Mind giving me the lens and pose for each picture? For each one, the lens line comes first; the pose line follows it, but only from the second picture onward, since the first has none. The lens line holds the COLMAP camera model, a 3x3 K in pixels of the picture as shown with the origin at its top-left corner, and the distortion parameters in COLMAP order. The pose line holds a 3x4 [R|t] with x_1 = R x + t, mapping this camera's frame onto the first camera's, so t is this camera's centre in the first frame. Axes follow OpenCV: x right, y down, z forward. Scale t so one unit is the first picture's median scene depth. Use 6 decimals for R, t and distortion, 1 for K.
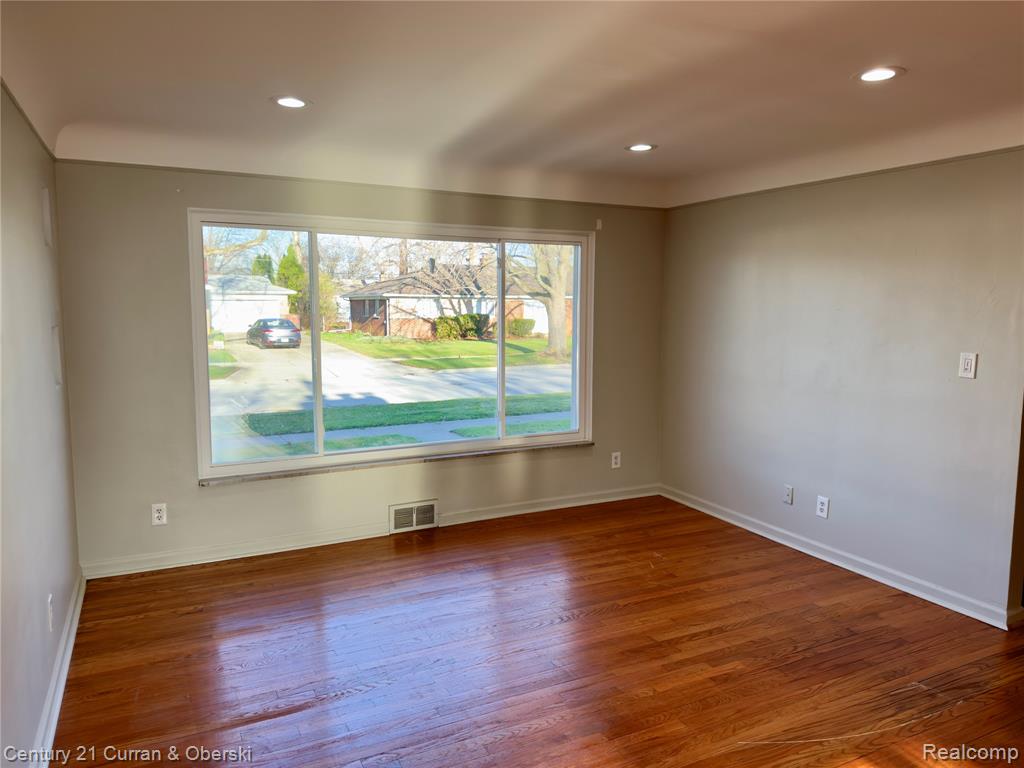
lens RADIAL K [[715.8, 0, 500.7], [0, 715.8, 381.2], [0, 0, 1]] dist [0.063819, -0.072960]
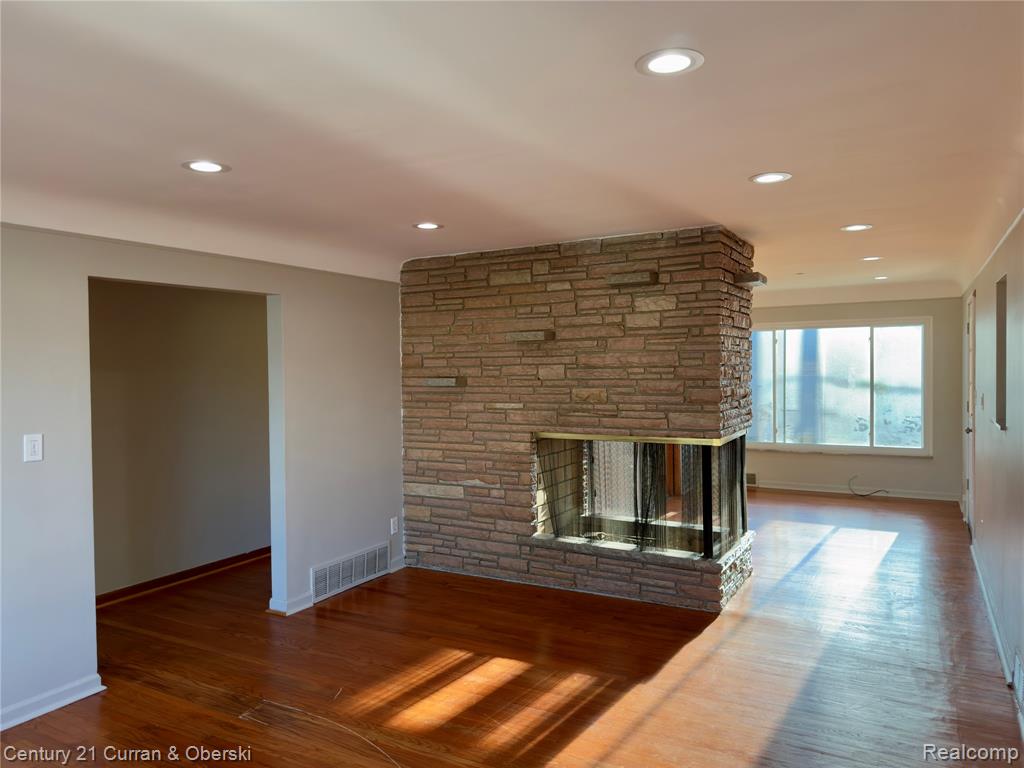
lens RADIAL K [[715.8, 0, 500.7], [0, 715.8, 381.2], [0, 0, 1]] dist [0.063819, -0.072960]
pose [[-0.555033, -0.006191, 0.831805, -0.556613], [0.112201, 0.990277, 0.082238, -0.136344], [-0.824227, 0.138974, -0.548941, 1.183878]]
